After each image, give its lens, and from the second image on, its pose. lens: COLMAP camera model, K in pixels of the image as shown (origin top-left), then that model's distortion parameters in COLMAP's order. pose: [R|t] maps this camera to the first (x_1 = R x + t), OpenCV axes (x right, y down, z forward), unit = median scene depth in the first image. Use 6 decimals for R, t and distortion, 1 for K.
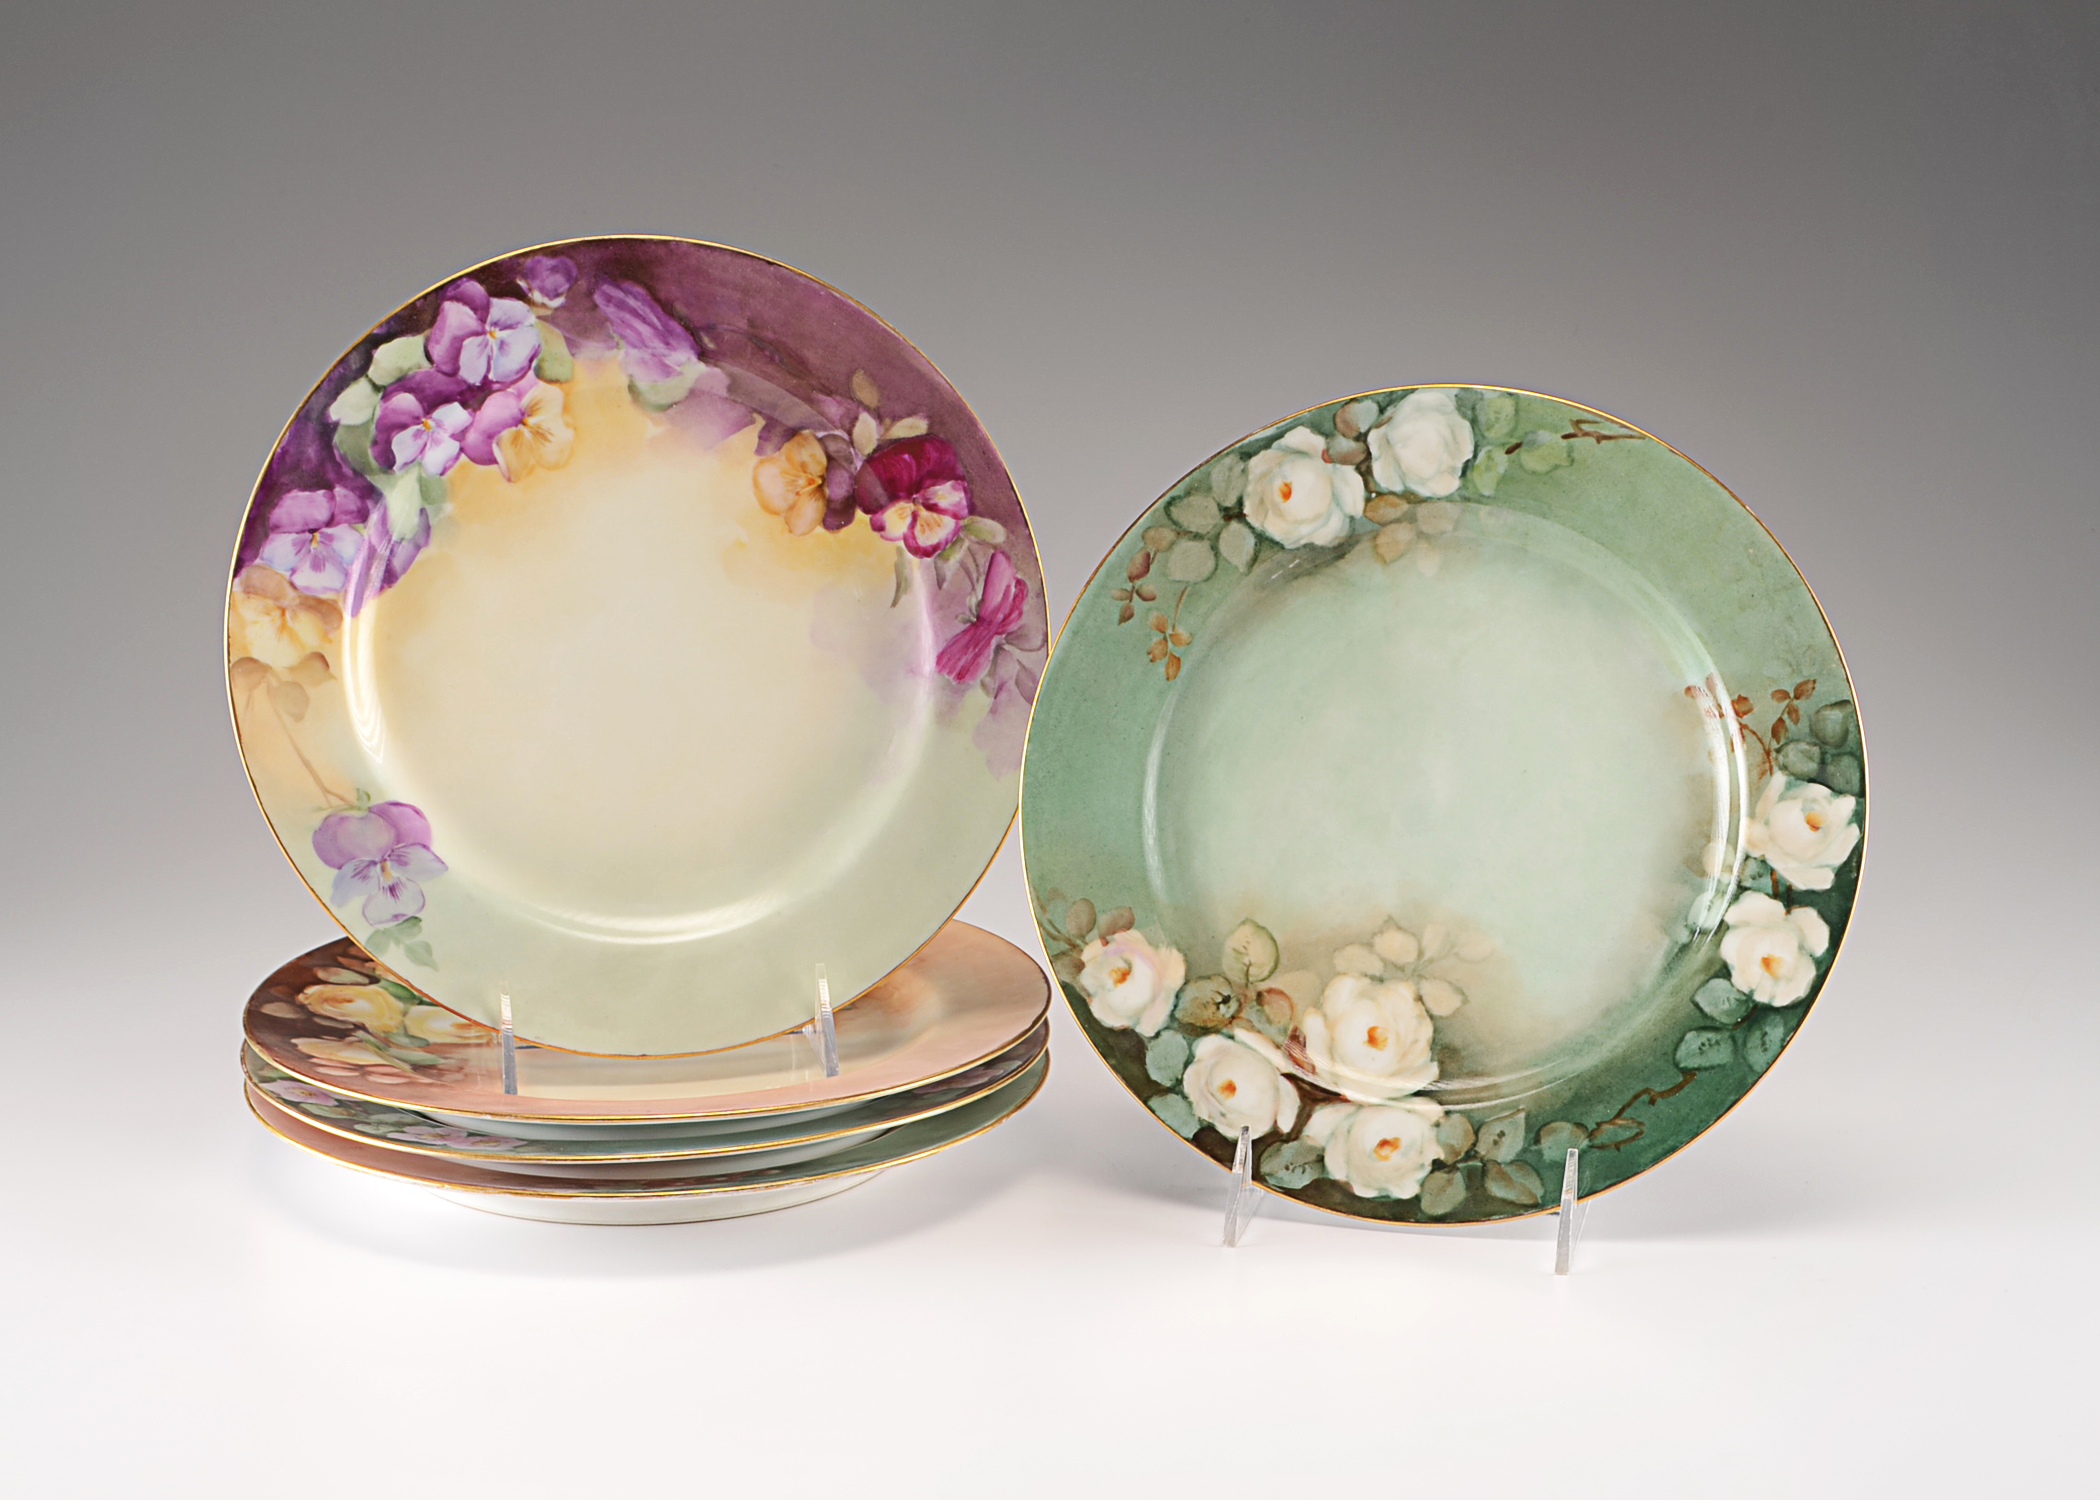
lens RADIAL K [[3738.8, 0, 1052.5], [0, 3738.8, 748.6], [0, 0, 1]] dist [-0.073383, 0.000000]
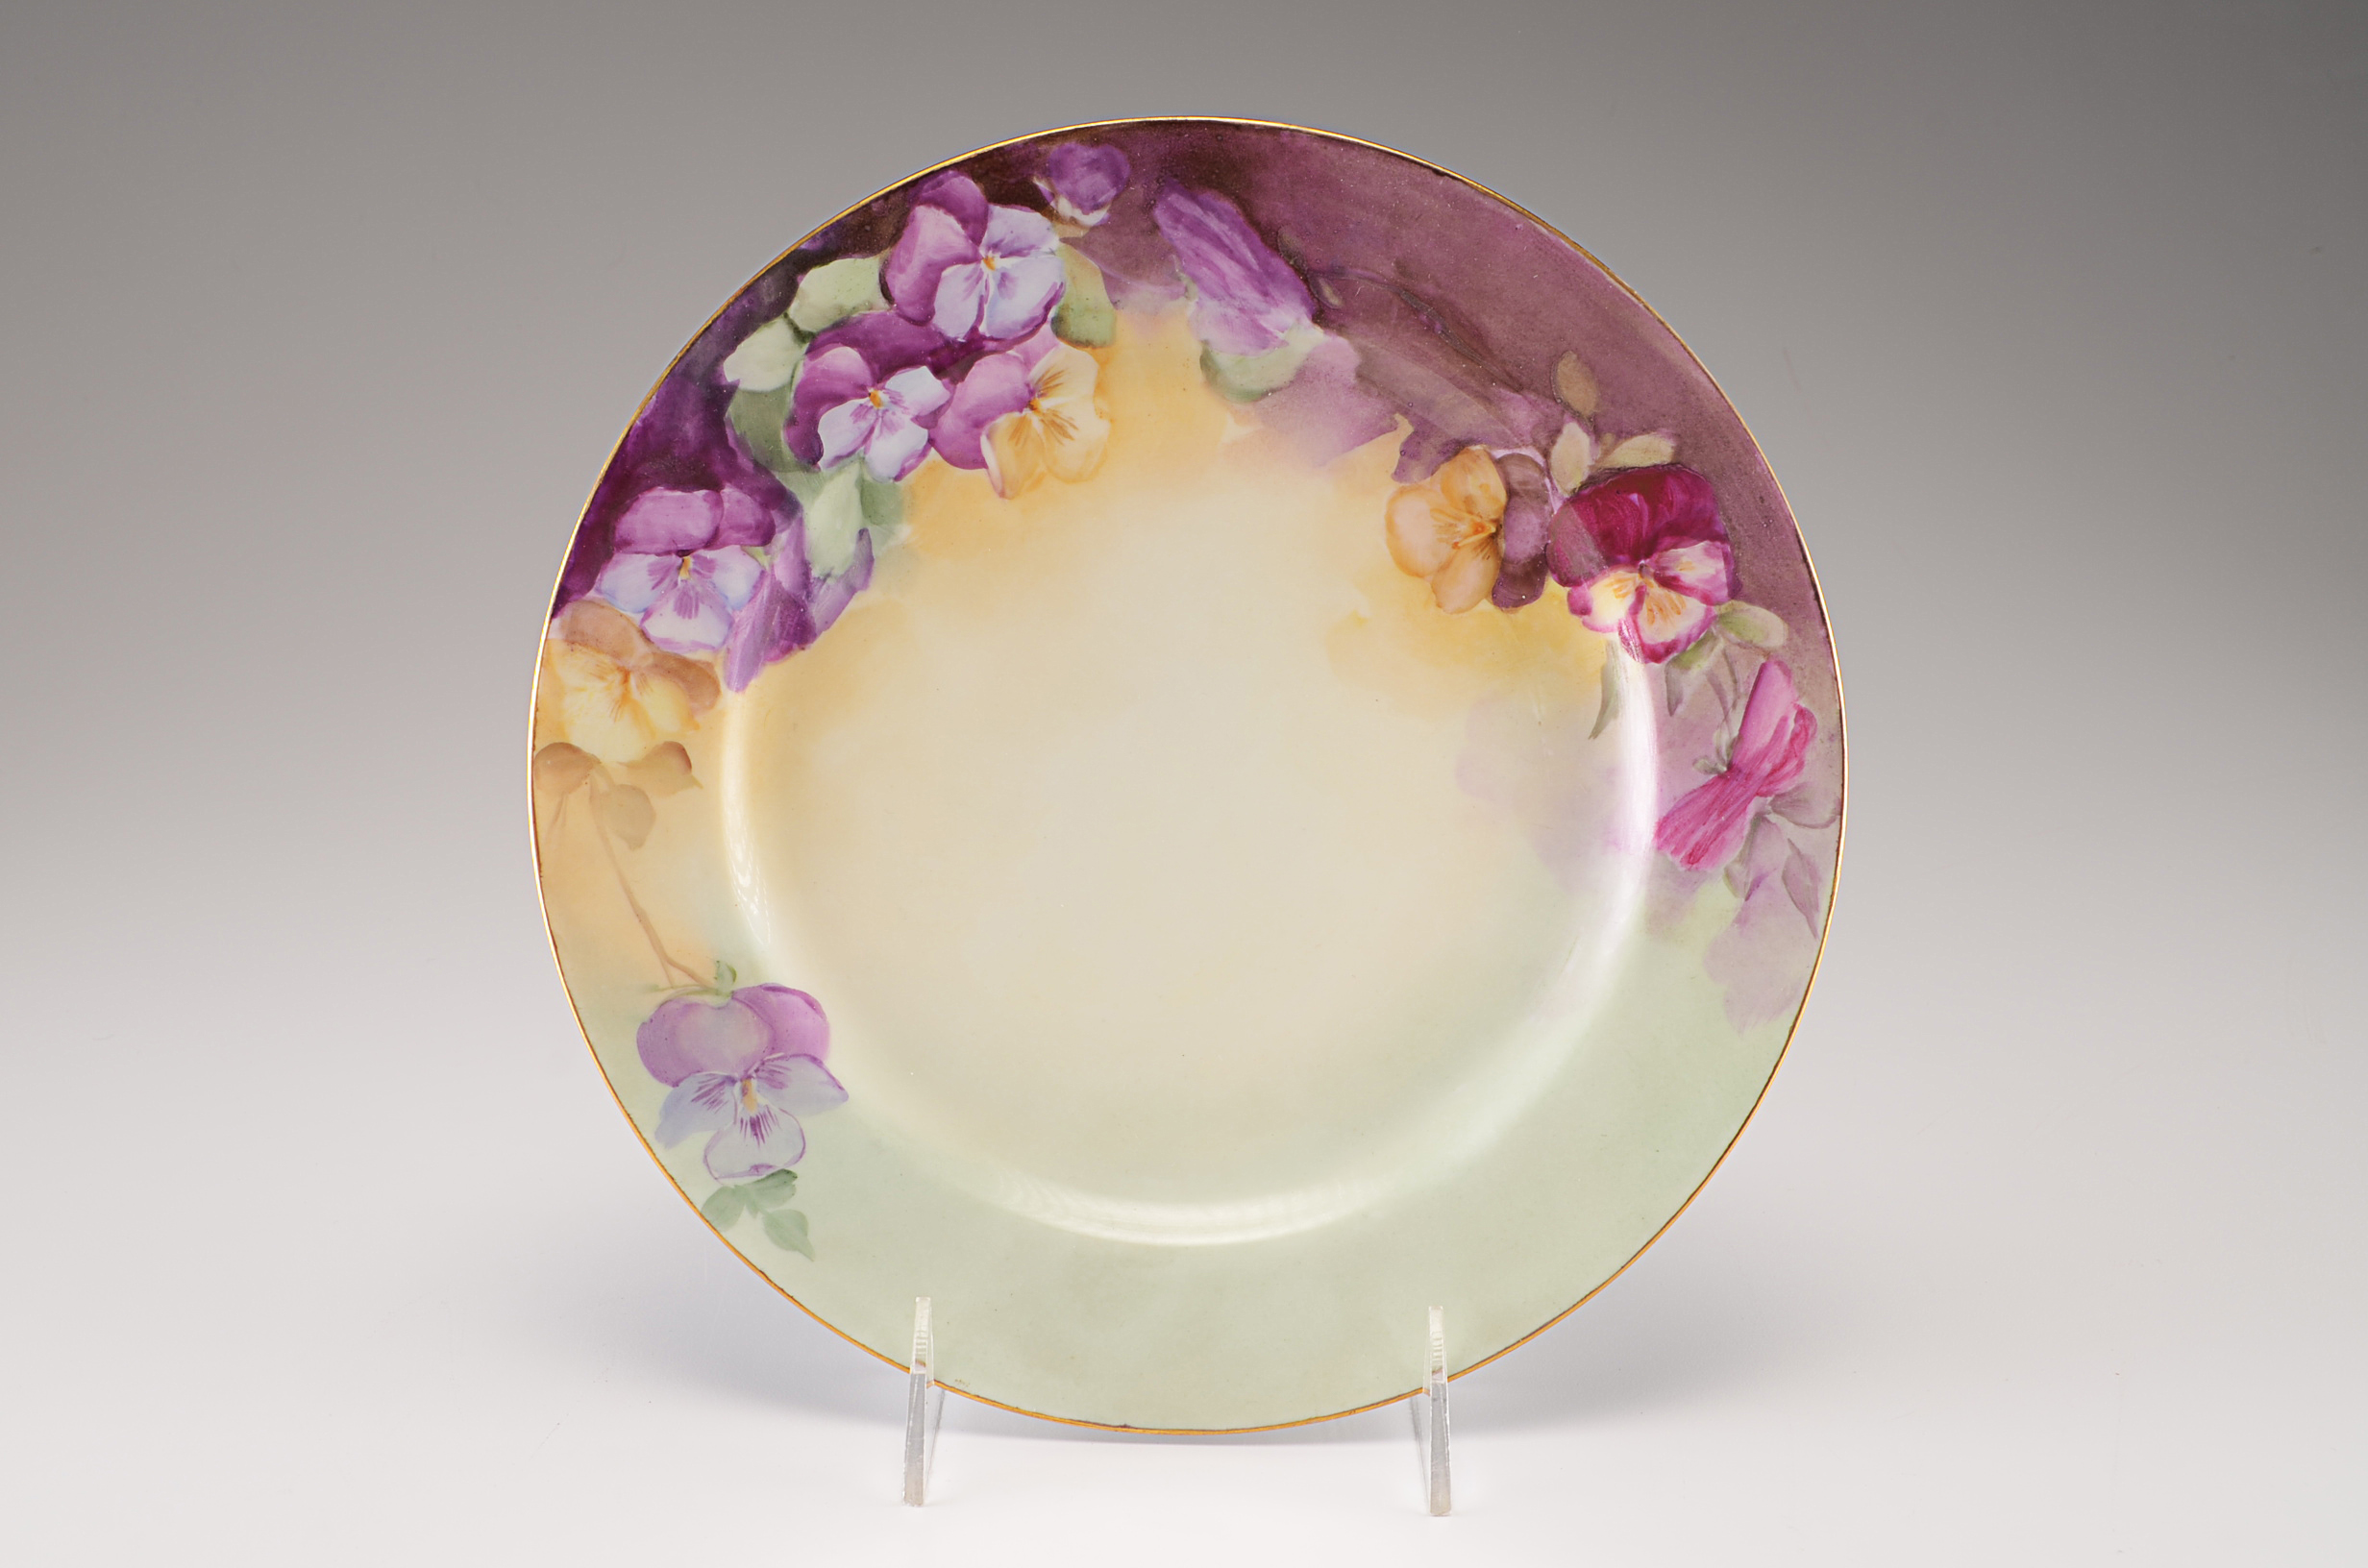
lens RADIAL K [[3274.7, 0, 1184.2], [0, 3274.7, 783.8], [0, 0, 1]] dist [0.045867, 0.000000]
pose [[0.972784, 0.081965, -0.216733, 0.010155], [-0.079944, 0.996635, 0.018091, -0.035276], [0.217486, -0.000273, 0.976063, 0.460533]]
